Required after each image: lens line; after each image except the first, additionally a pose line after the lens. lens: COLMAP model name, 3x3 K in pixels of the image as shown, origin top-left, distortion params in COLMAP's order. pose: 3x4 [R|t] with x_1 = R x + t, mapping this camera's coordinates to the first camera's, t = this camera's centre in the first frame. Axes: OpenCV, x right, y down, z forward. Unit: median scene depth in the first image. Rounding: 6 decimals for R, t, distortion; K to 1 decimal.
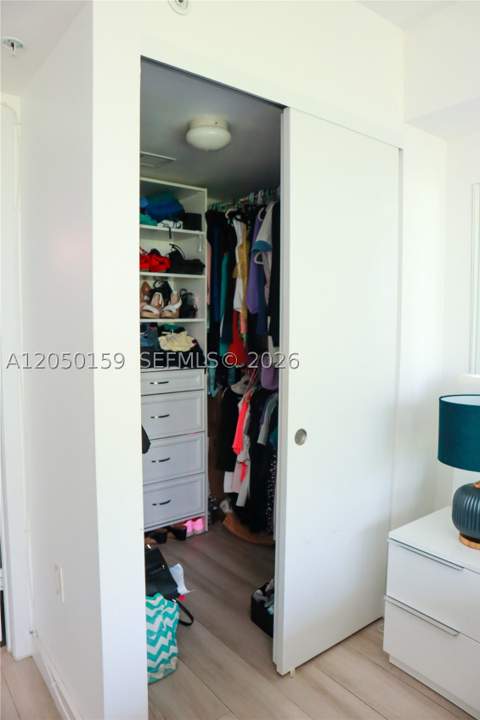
lens RADIAL K [[498.5, 0, 245.0], [0, 498.5, 357.7], [0, 0, 1]] dist [-0.139943, 0.078173]
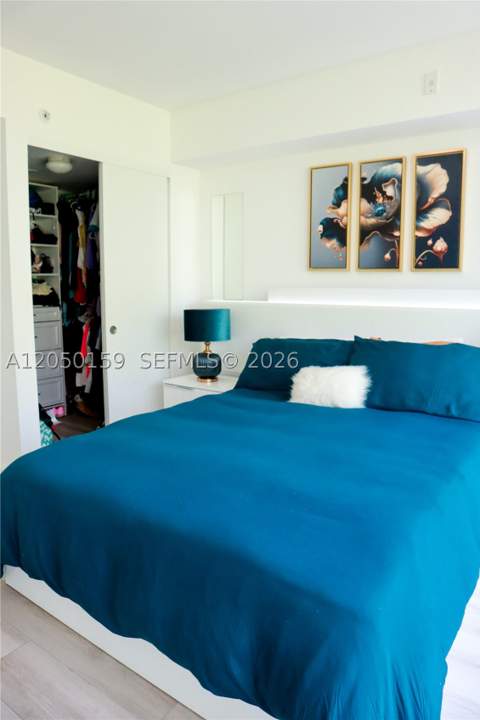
lens RADIAL K [[498.5, 0, 245.0], [0, 498.5, 357.7], [0, 0, 1]] dist [-0.139943, 0.078173]
pose [[0.957516, -0.041668, 0.285353, 0.029138], [0.020227, 0.996773, 0.077676, 0.074564], [-0.287669, -0.068604, 0.955270, -0.612388]]
